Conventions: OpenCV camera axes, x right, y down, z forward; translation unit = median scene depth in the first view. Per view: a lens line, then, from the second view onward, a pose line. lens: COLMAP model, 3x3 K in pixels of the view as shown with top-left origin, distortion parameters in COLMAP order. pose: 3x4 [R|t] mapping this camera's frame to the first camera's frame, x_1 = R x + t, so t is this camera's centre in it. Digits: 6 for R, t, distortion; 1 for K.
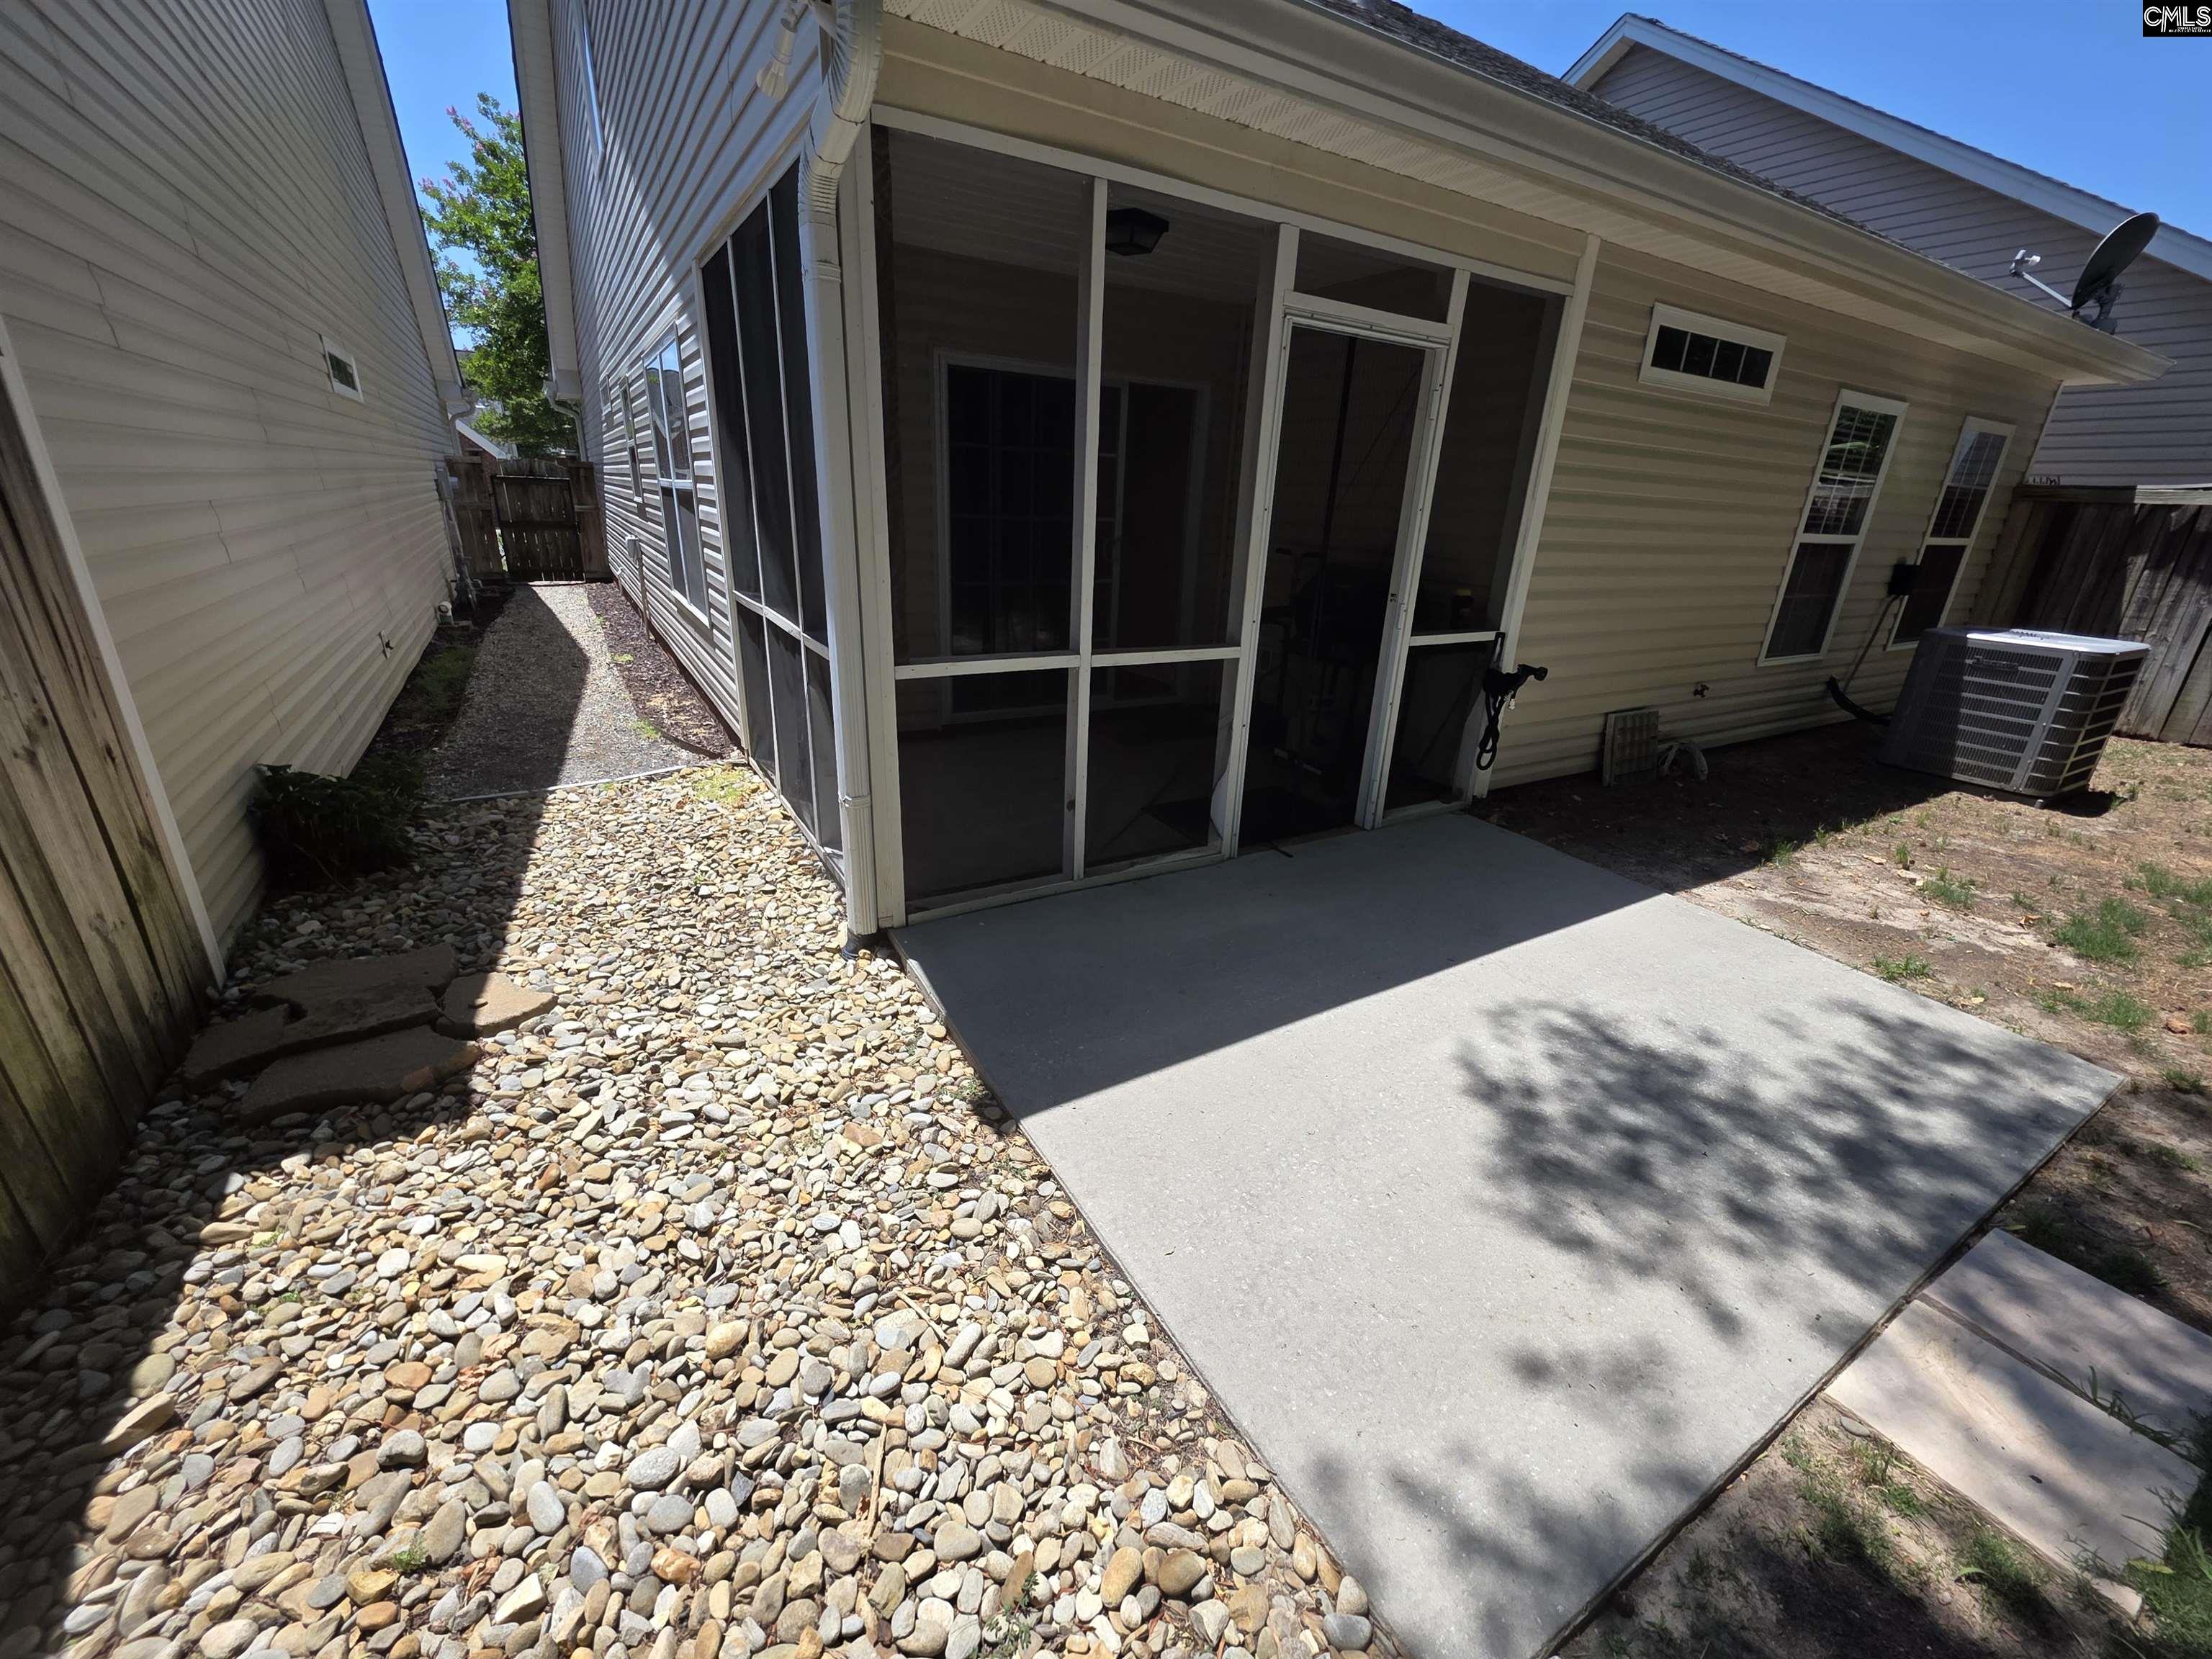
lens RADIAL K [[886.4, 0, 1104.6], [0, 886.4, 835.1], [0, 0, 1]] dist [-0.000662, 0.000039]
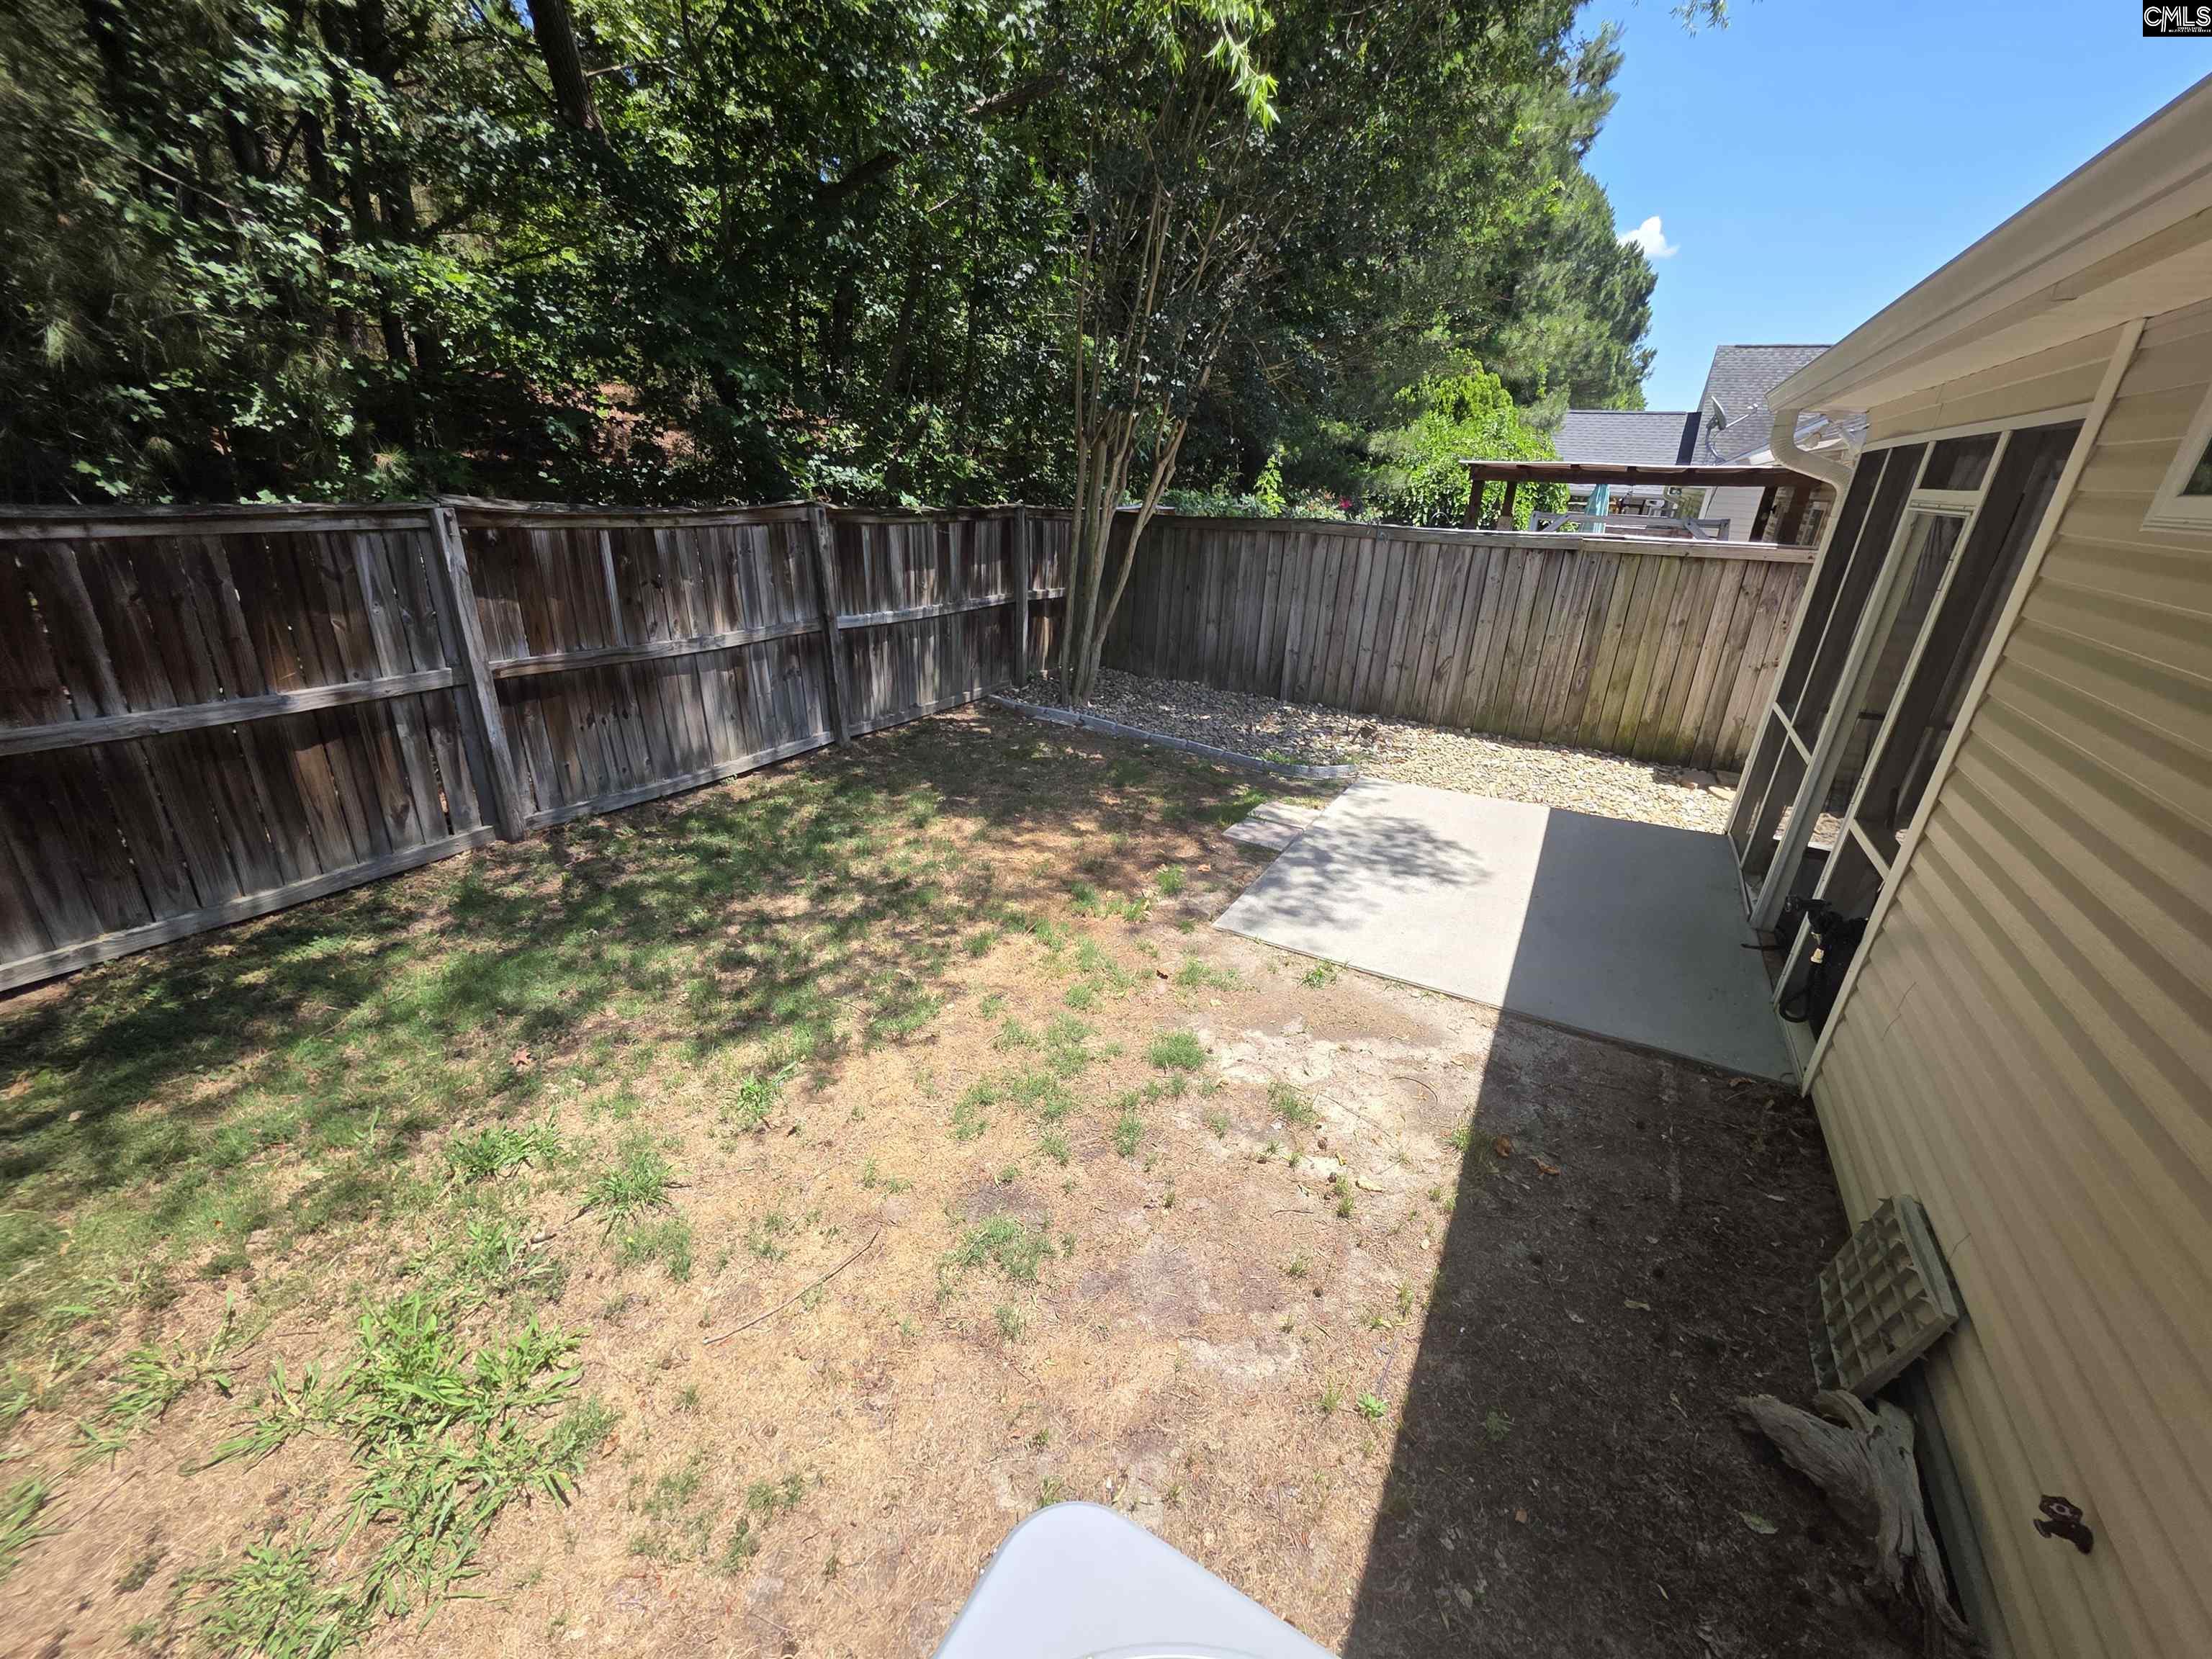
lens RADIAL K [[886.4, 0, 1104.6], [0, 886.4, 835.1], [0, 0, 1]] dist [-0.000662, 0.000039]
pose [[-0.861725, 0.119131, -0.493192, 2.372501], [-0.257646, 0.734646, 0.627626, -0.953670], [0.437091, 0.667910, -0.602369, 2.007997]]
